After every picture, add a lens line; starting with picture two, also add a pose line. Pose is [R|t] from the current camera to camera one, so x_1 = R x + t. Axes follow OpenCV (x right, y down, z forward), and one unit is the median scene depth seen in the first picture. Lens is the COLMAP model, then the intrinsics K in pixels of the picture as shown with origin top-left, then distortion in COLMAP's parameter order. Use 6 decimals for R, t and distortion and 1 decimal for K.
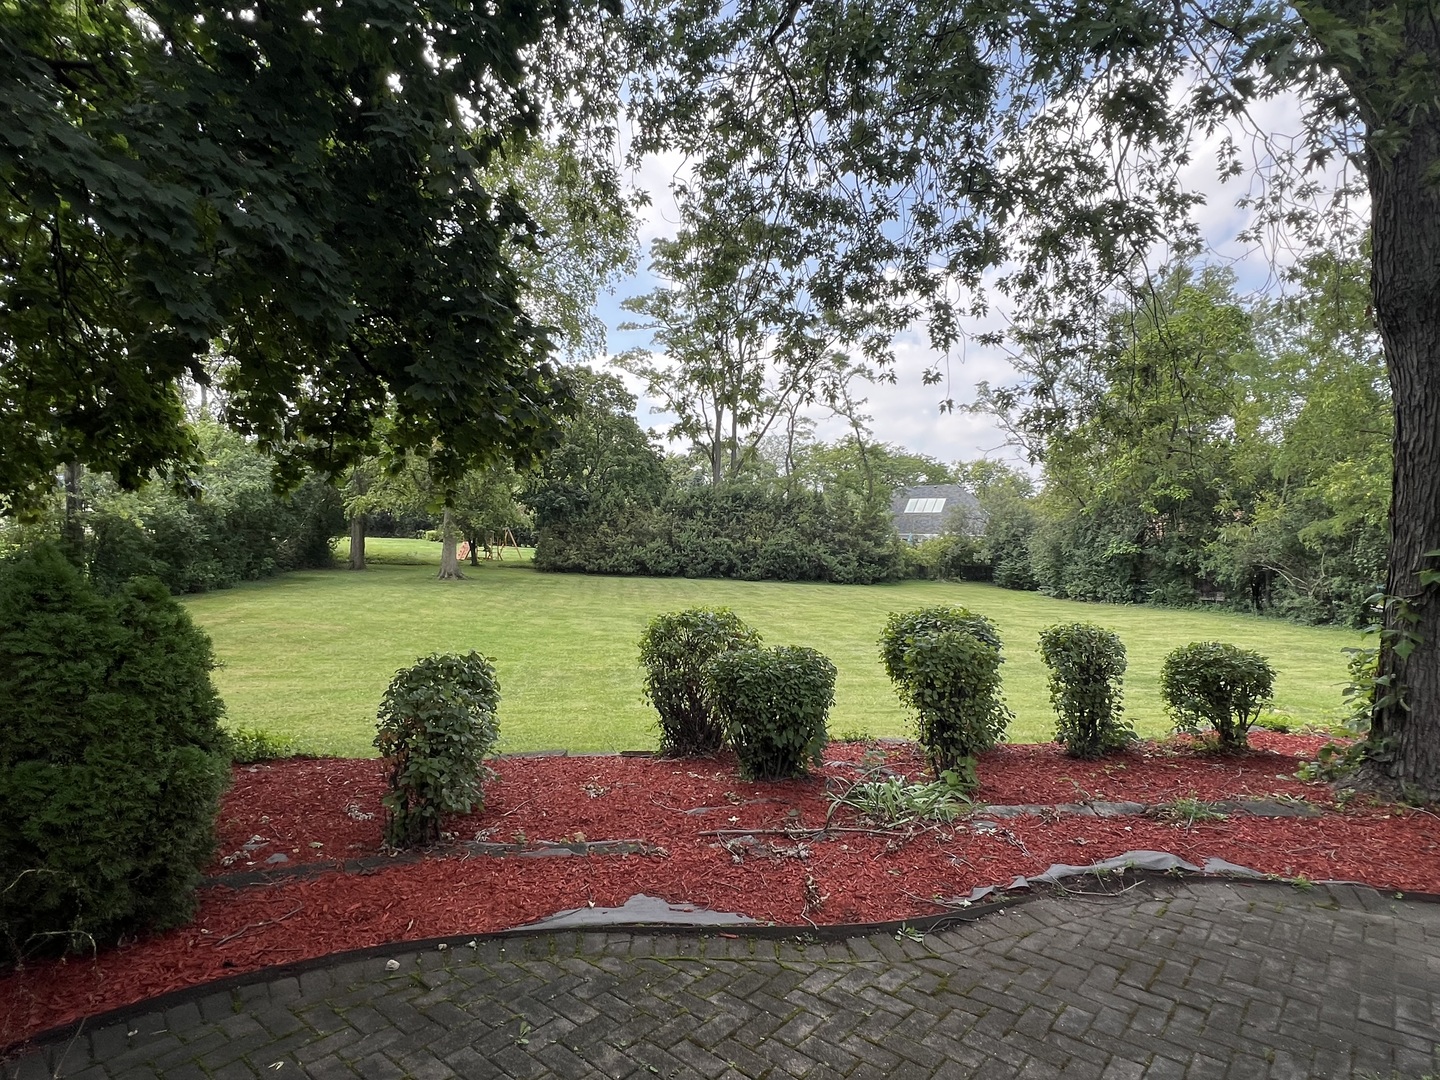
lens RADIAL K [[768.7, 0, 722.7], [0, 768.7, 530.6], [0, 0, 1]] dist [-0.002118, -0.000638]
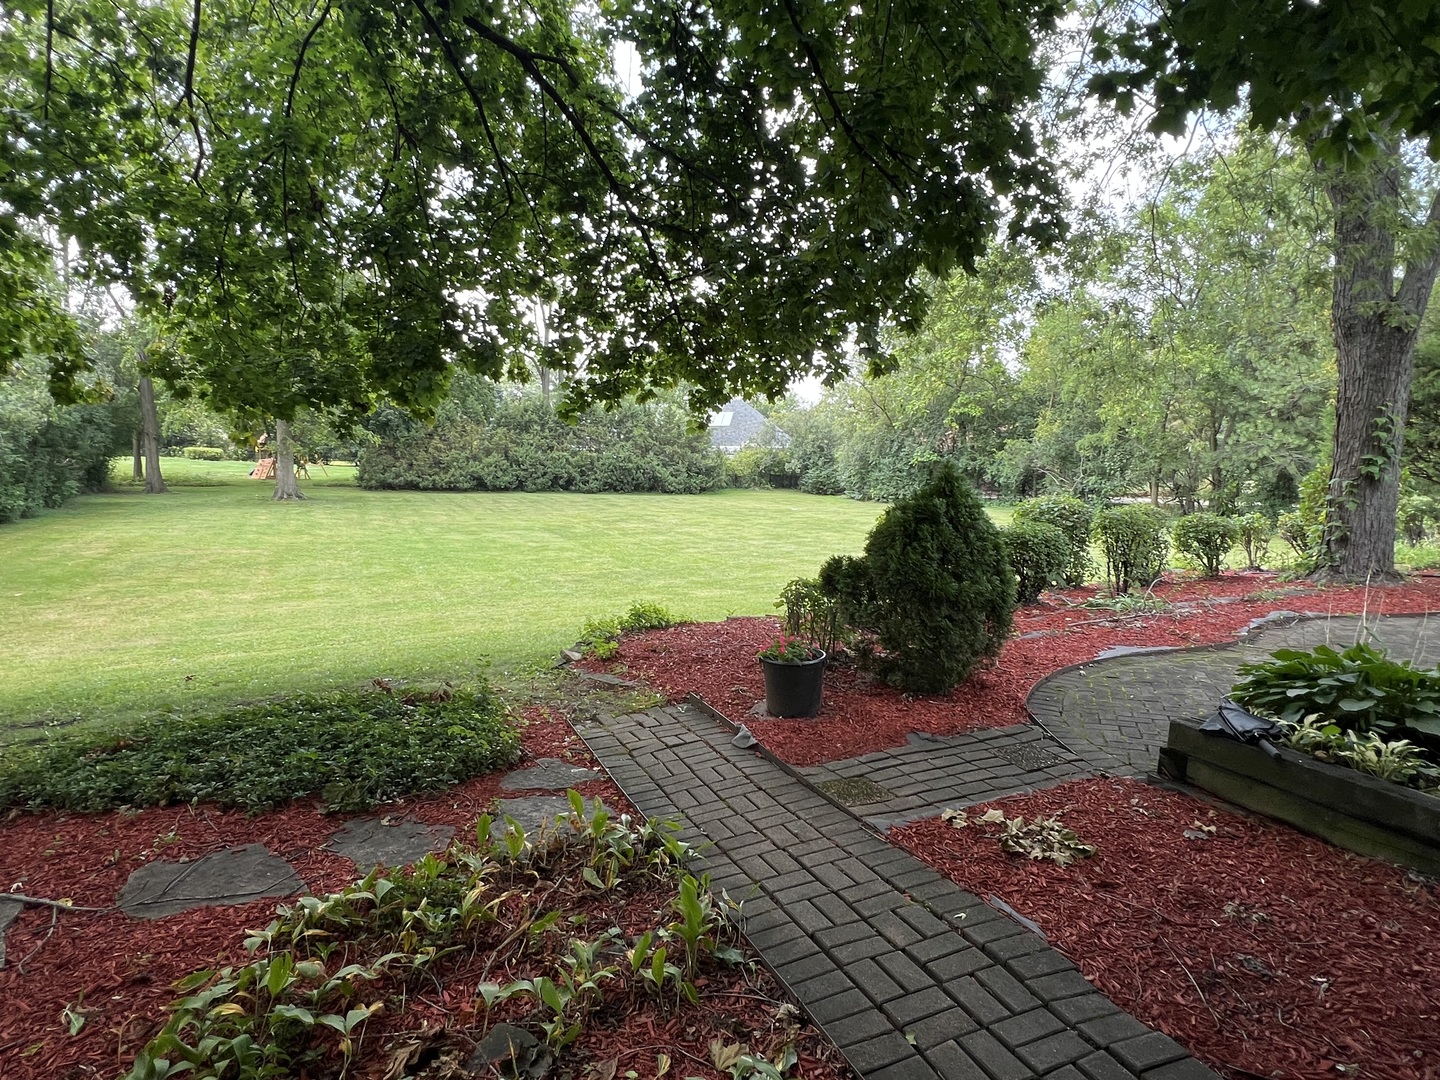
lens RADIAL K [[768.7, 0, 716.9], [0, 768.7, 537.4], [0, 0, 1]] dist [-0.002118, -0.000638]
pose [[0.951727, -0.044822, 0.303655, -0.116567], [0.007506, 0.992383, 0.122960, -0.001704], [-0.306854, -0.114745, 0.944815, -0.032724]]
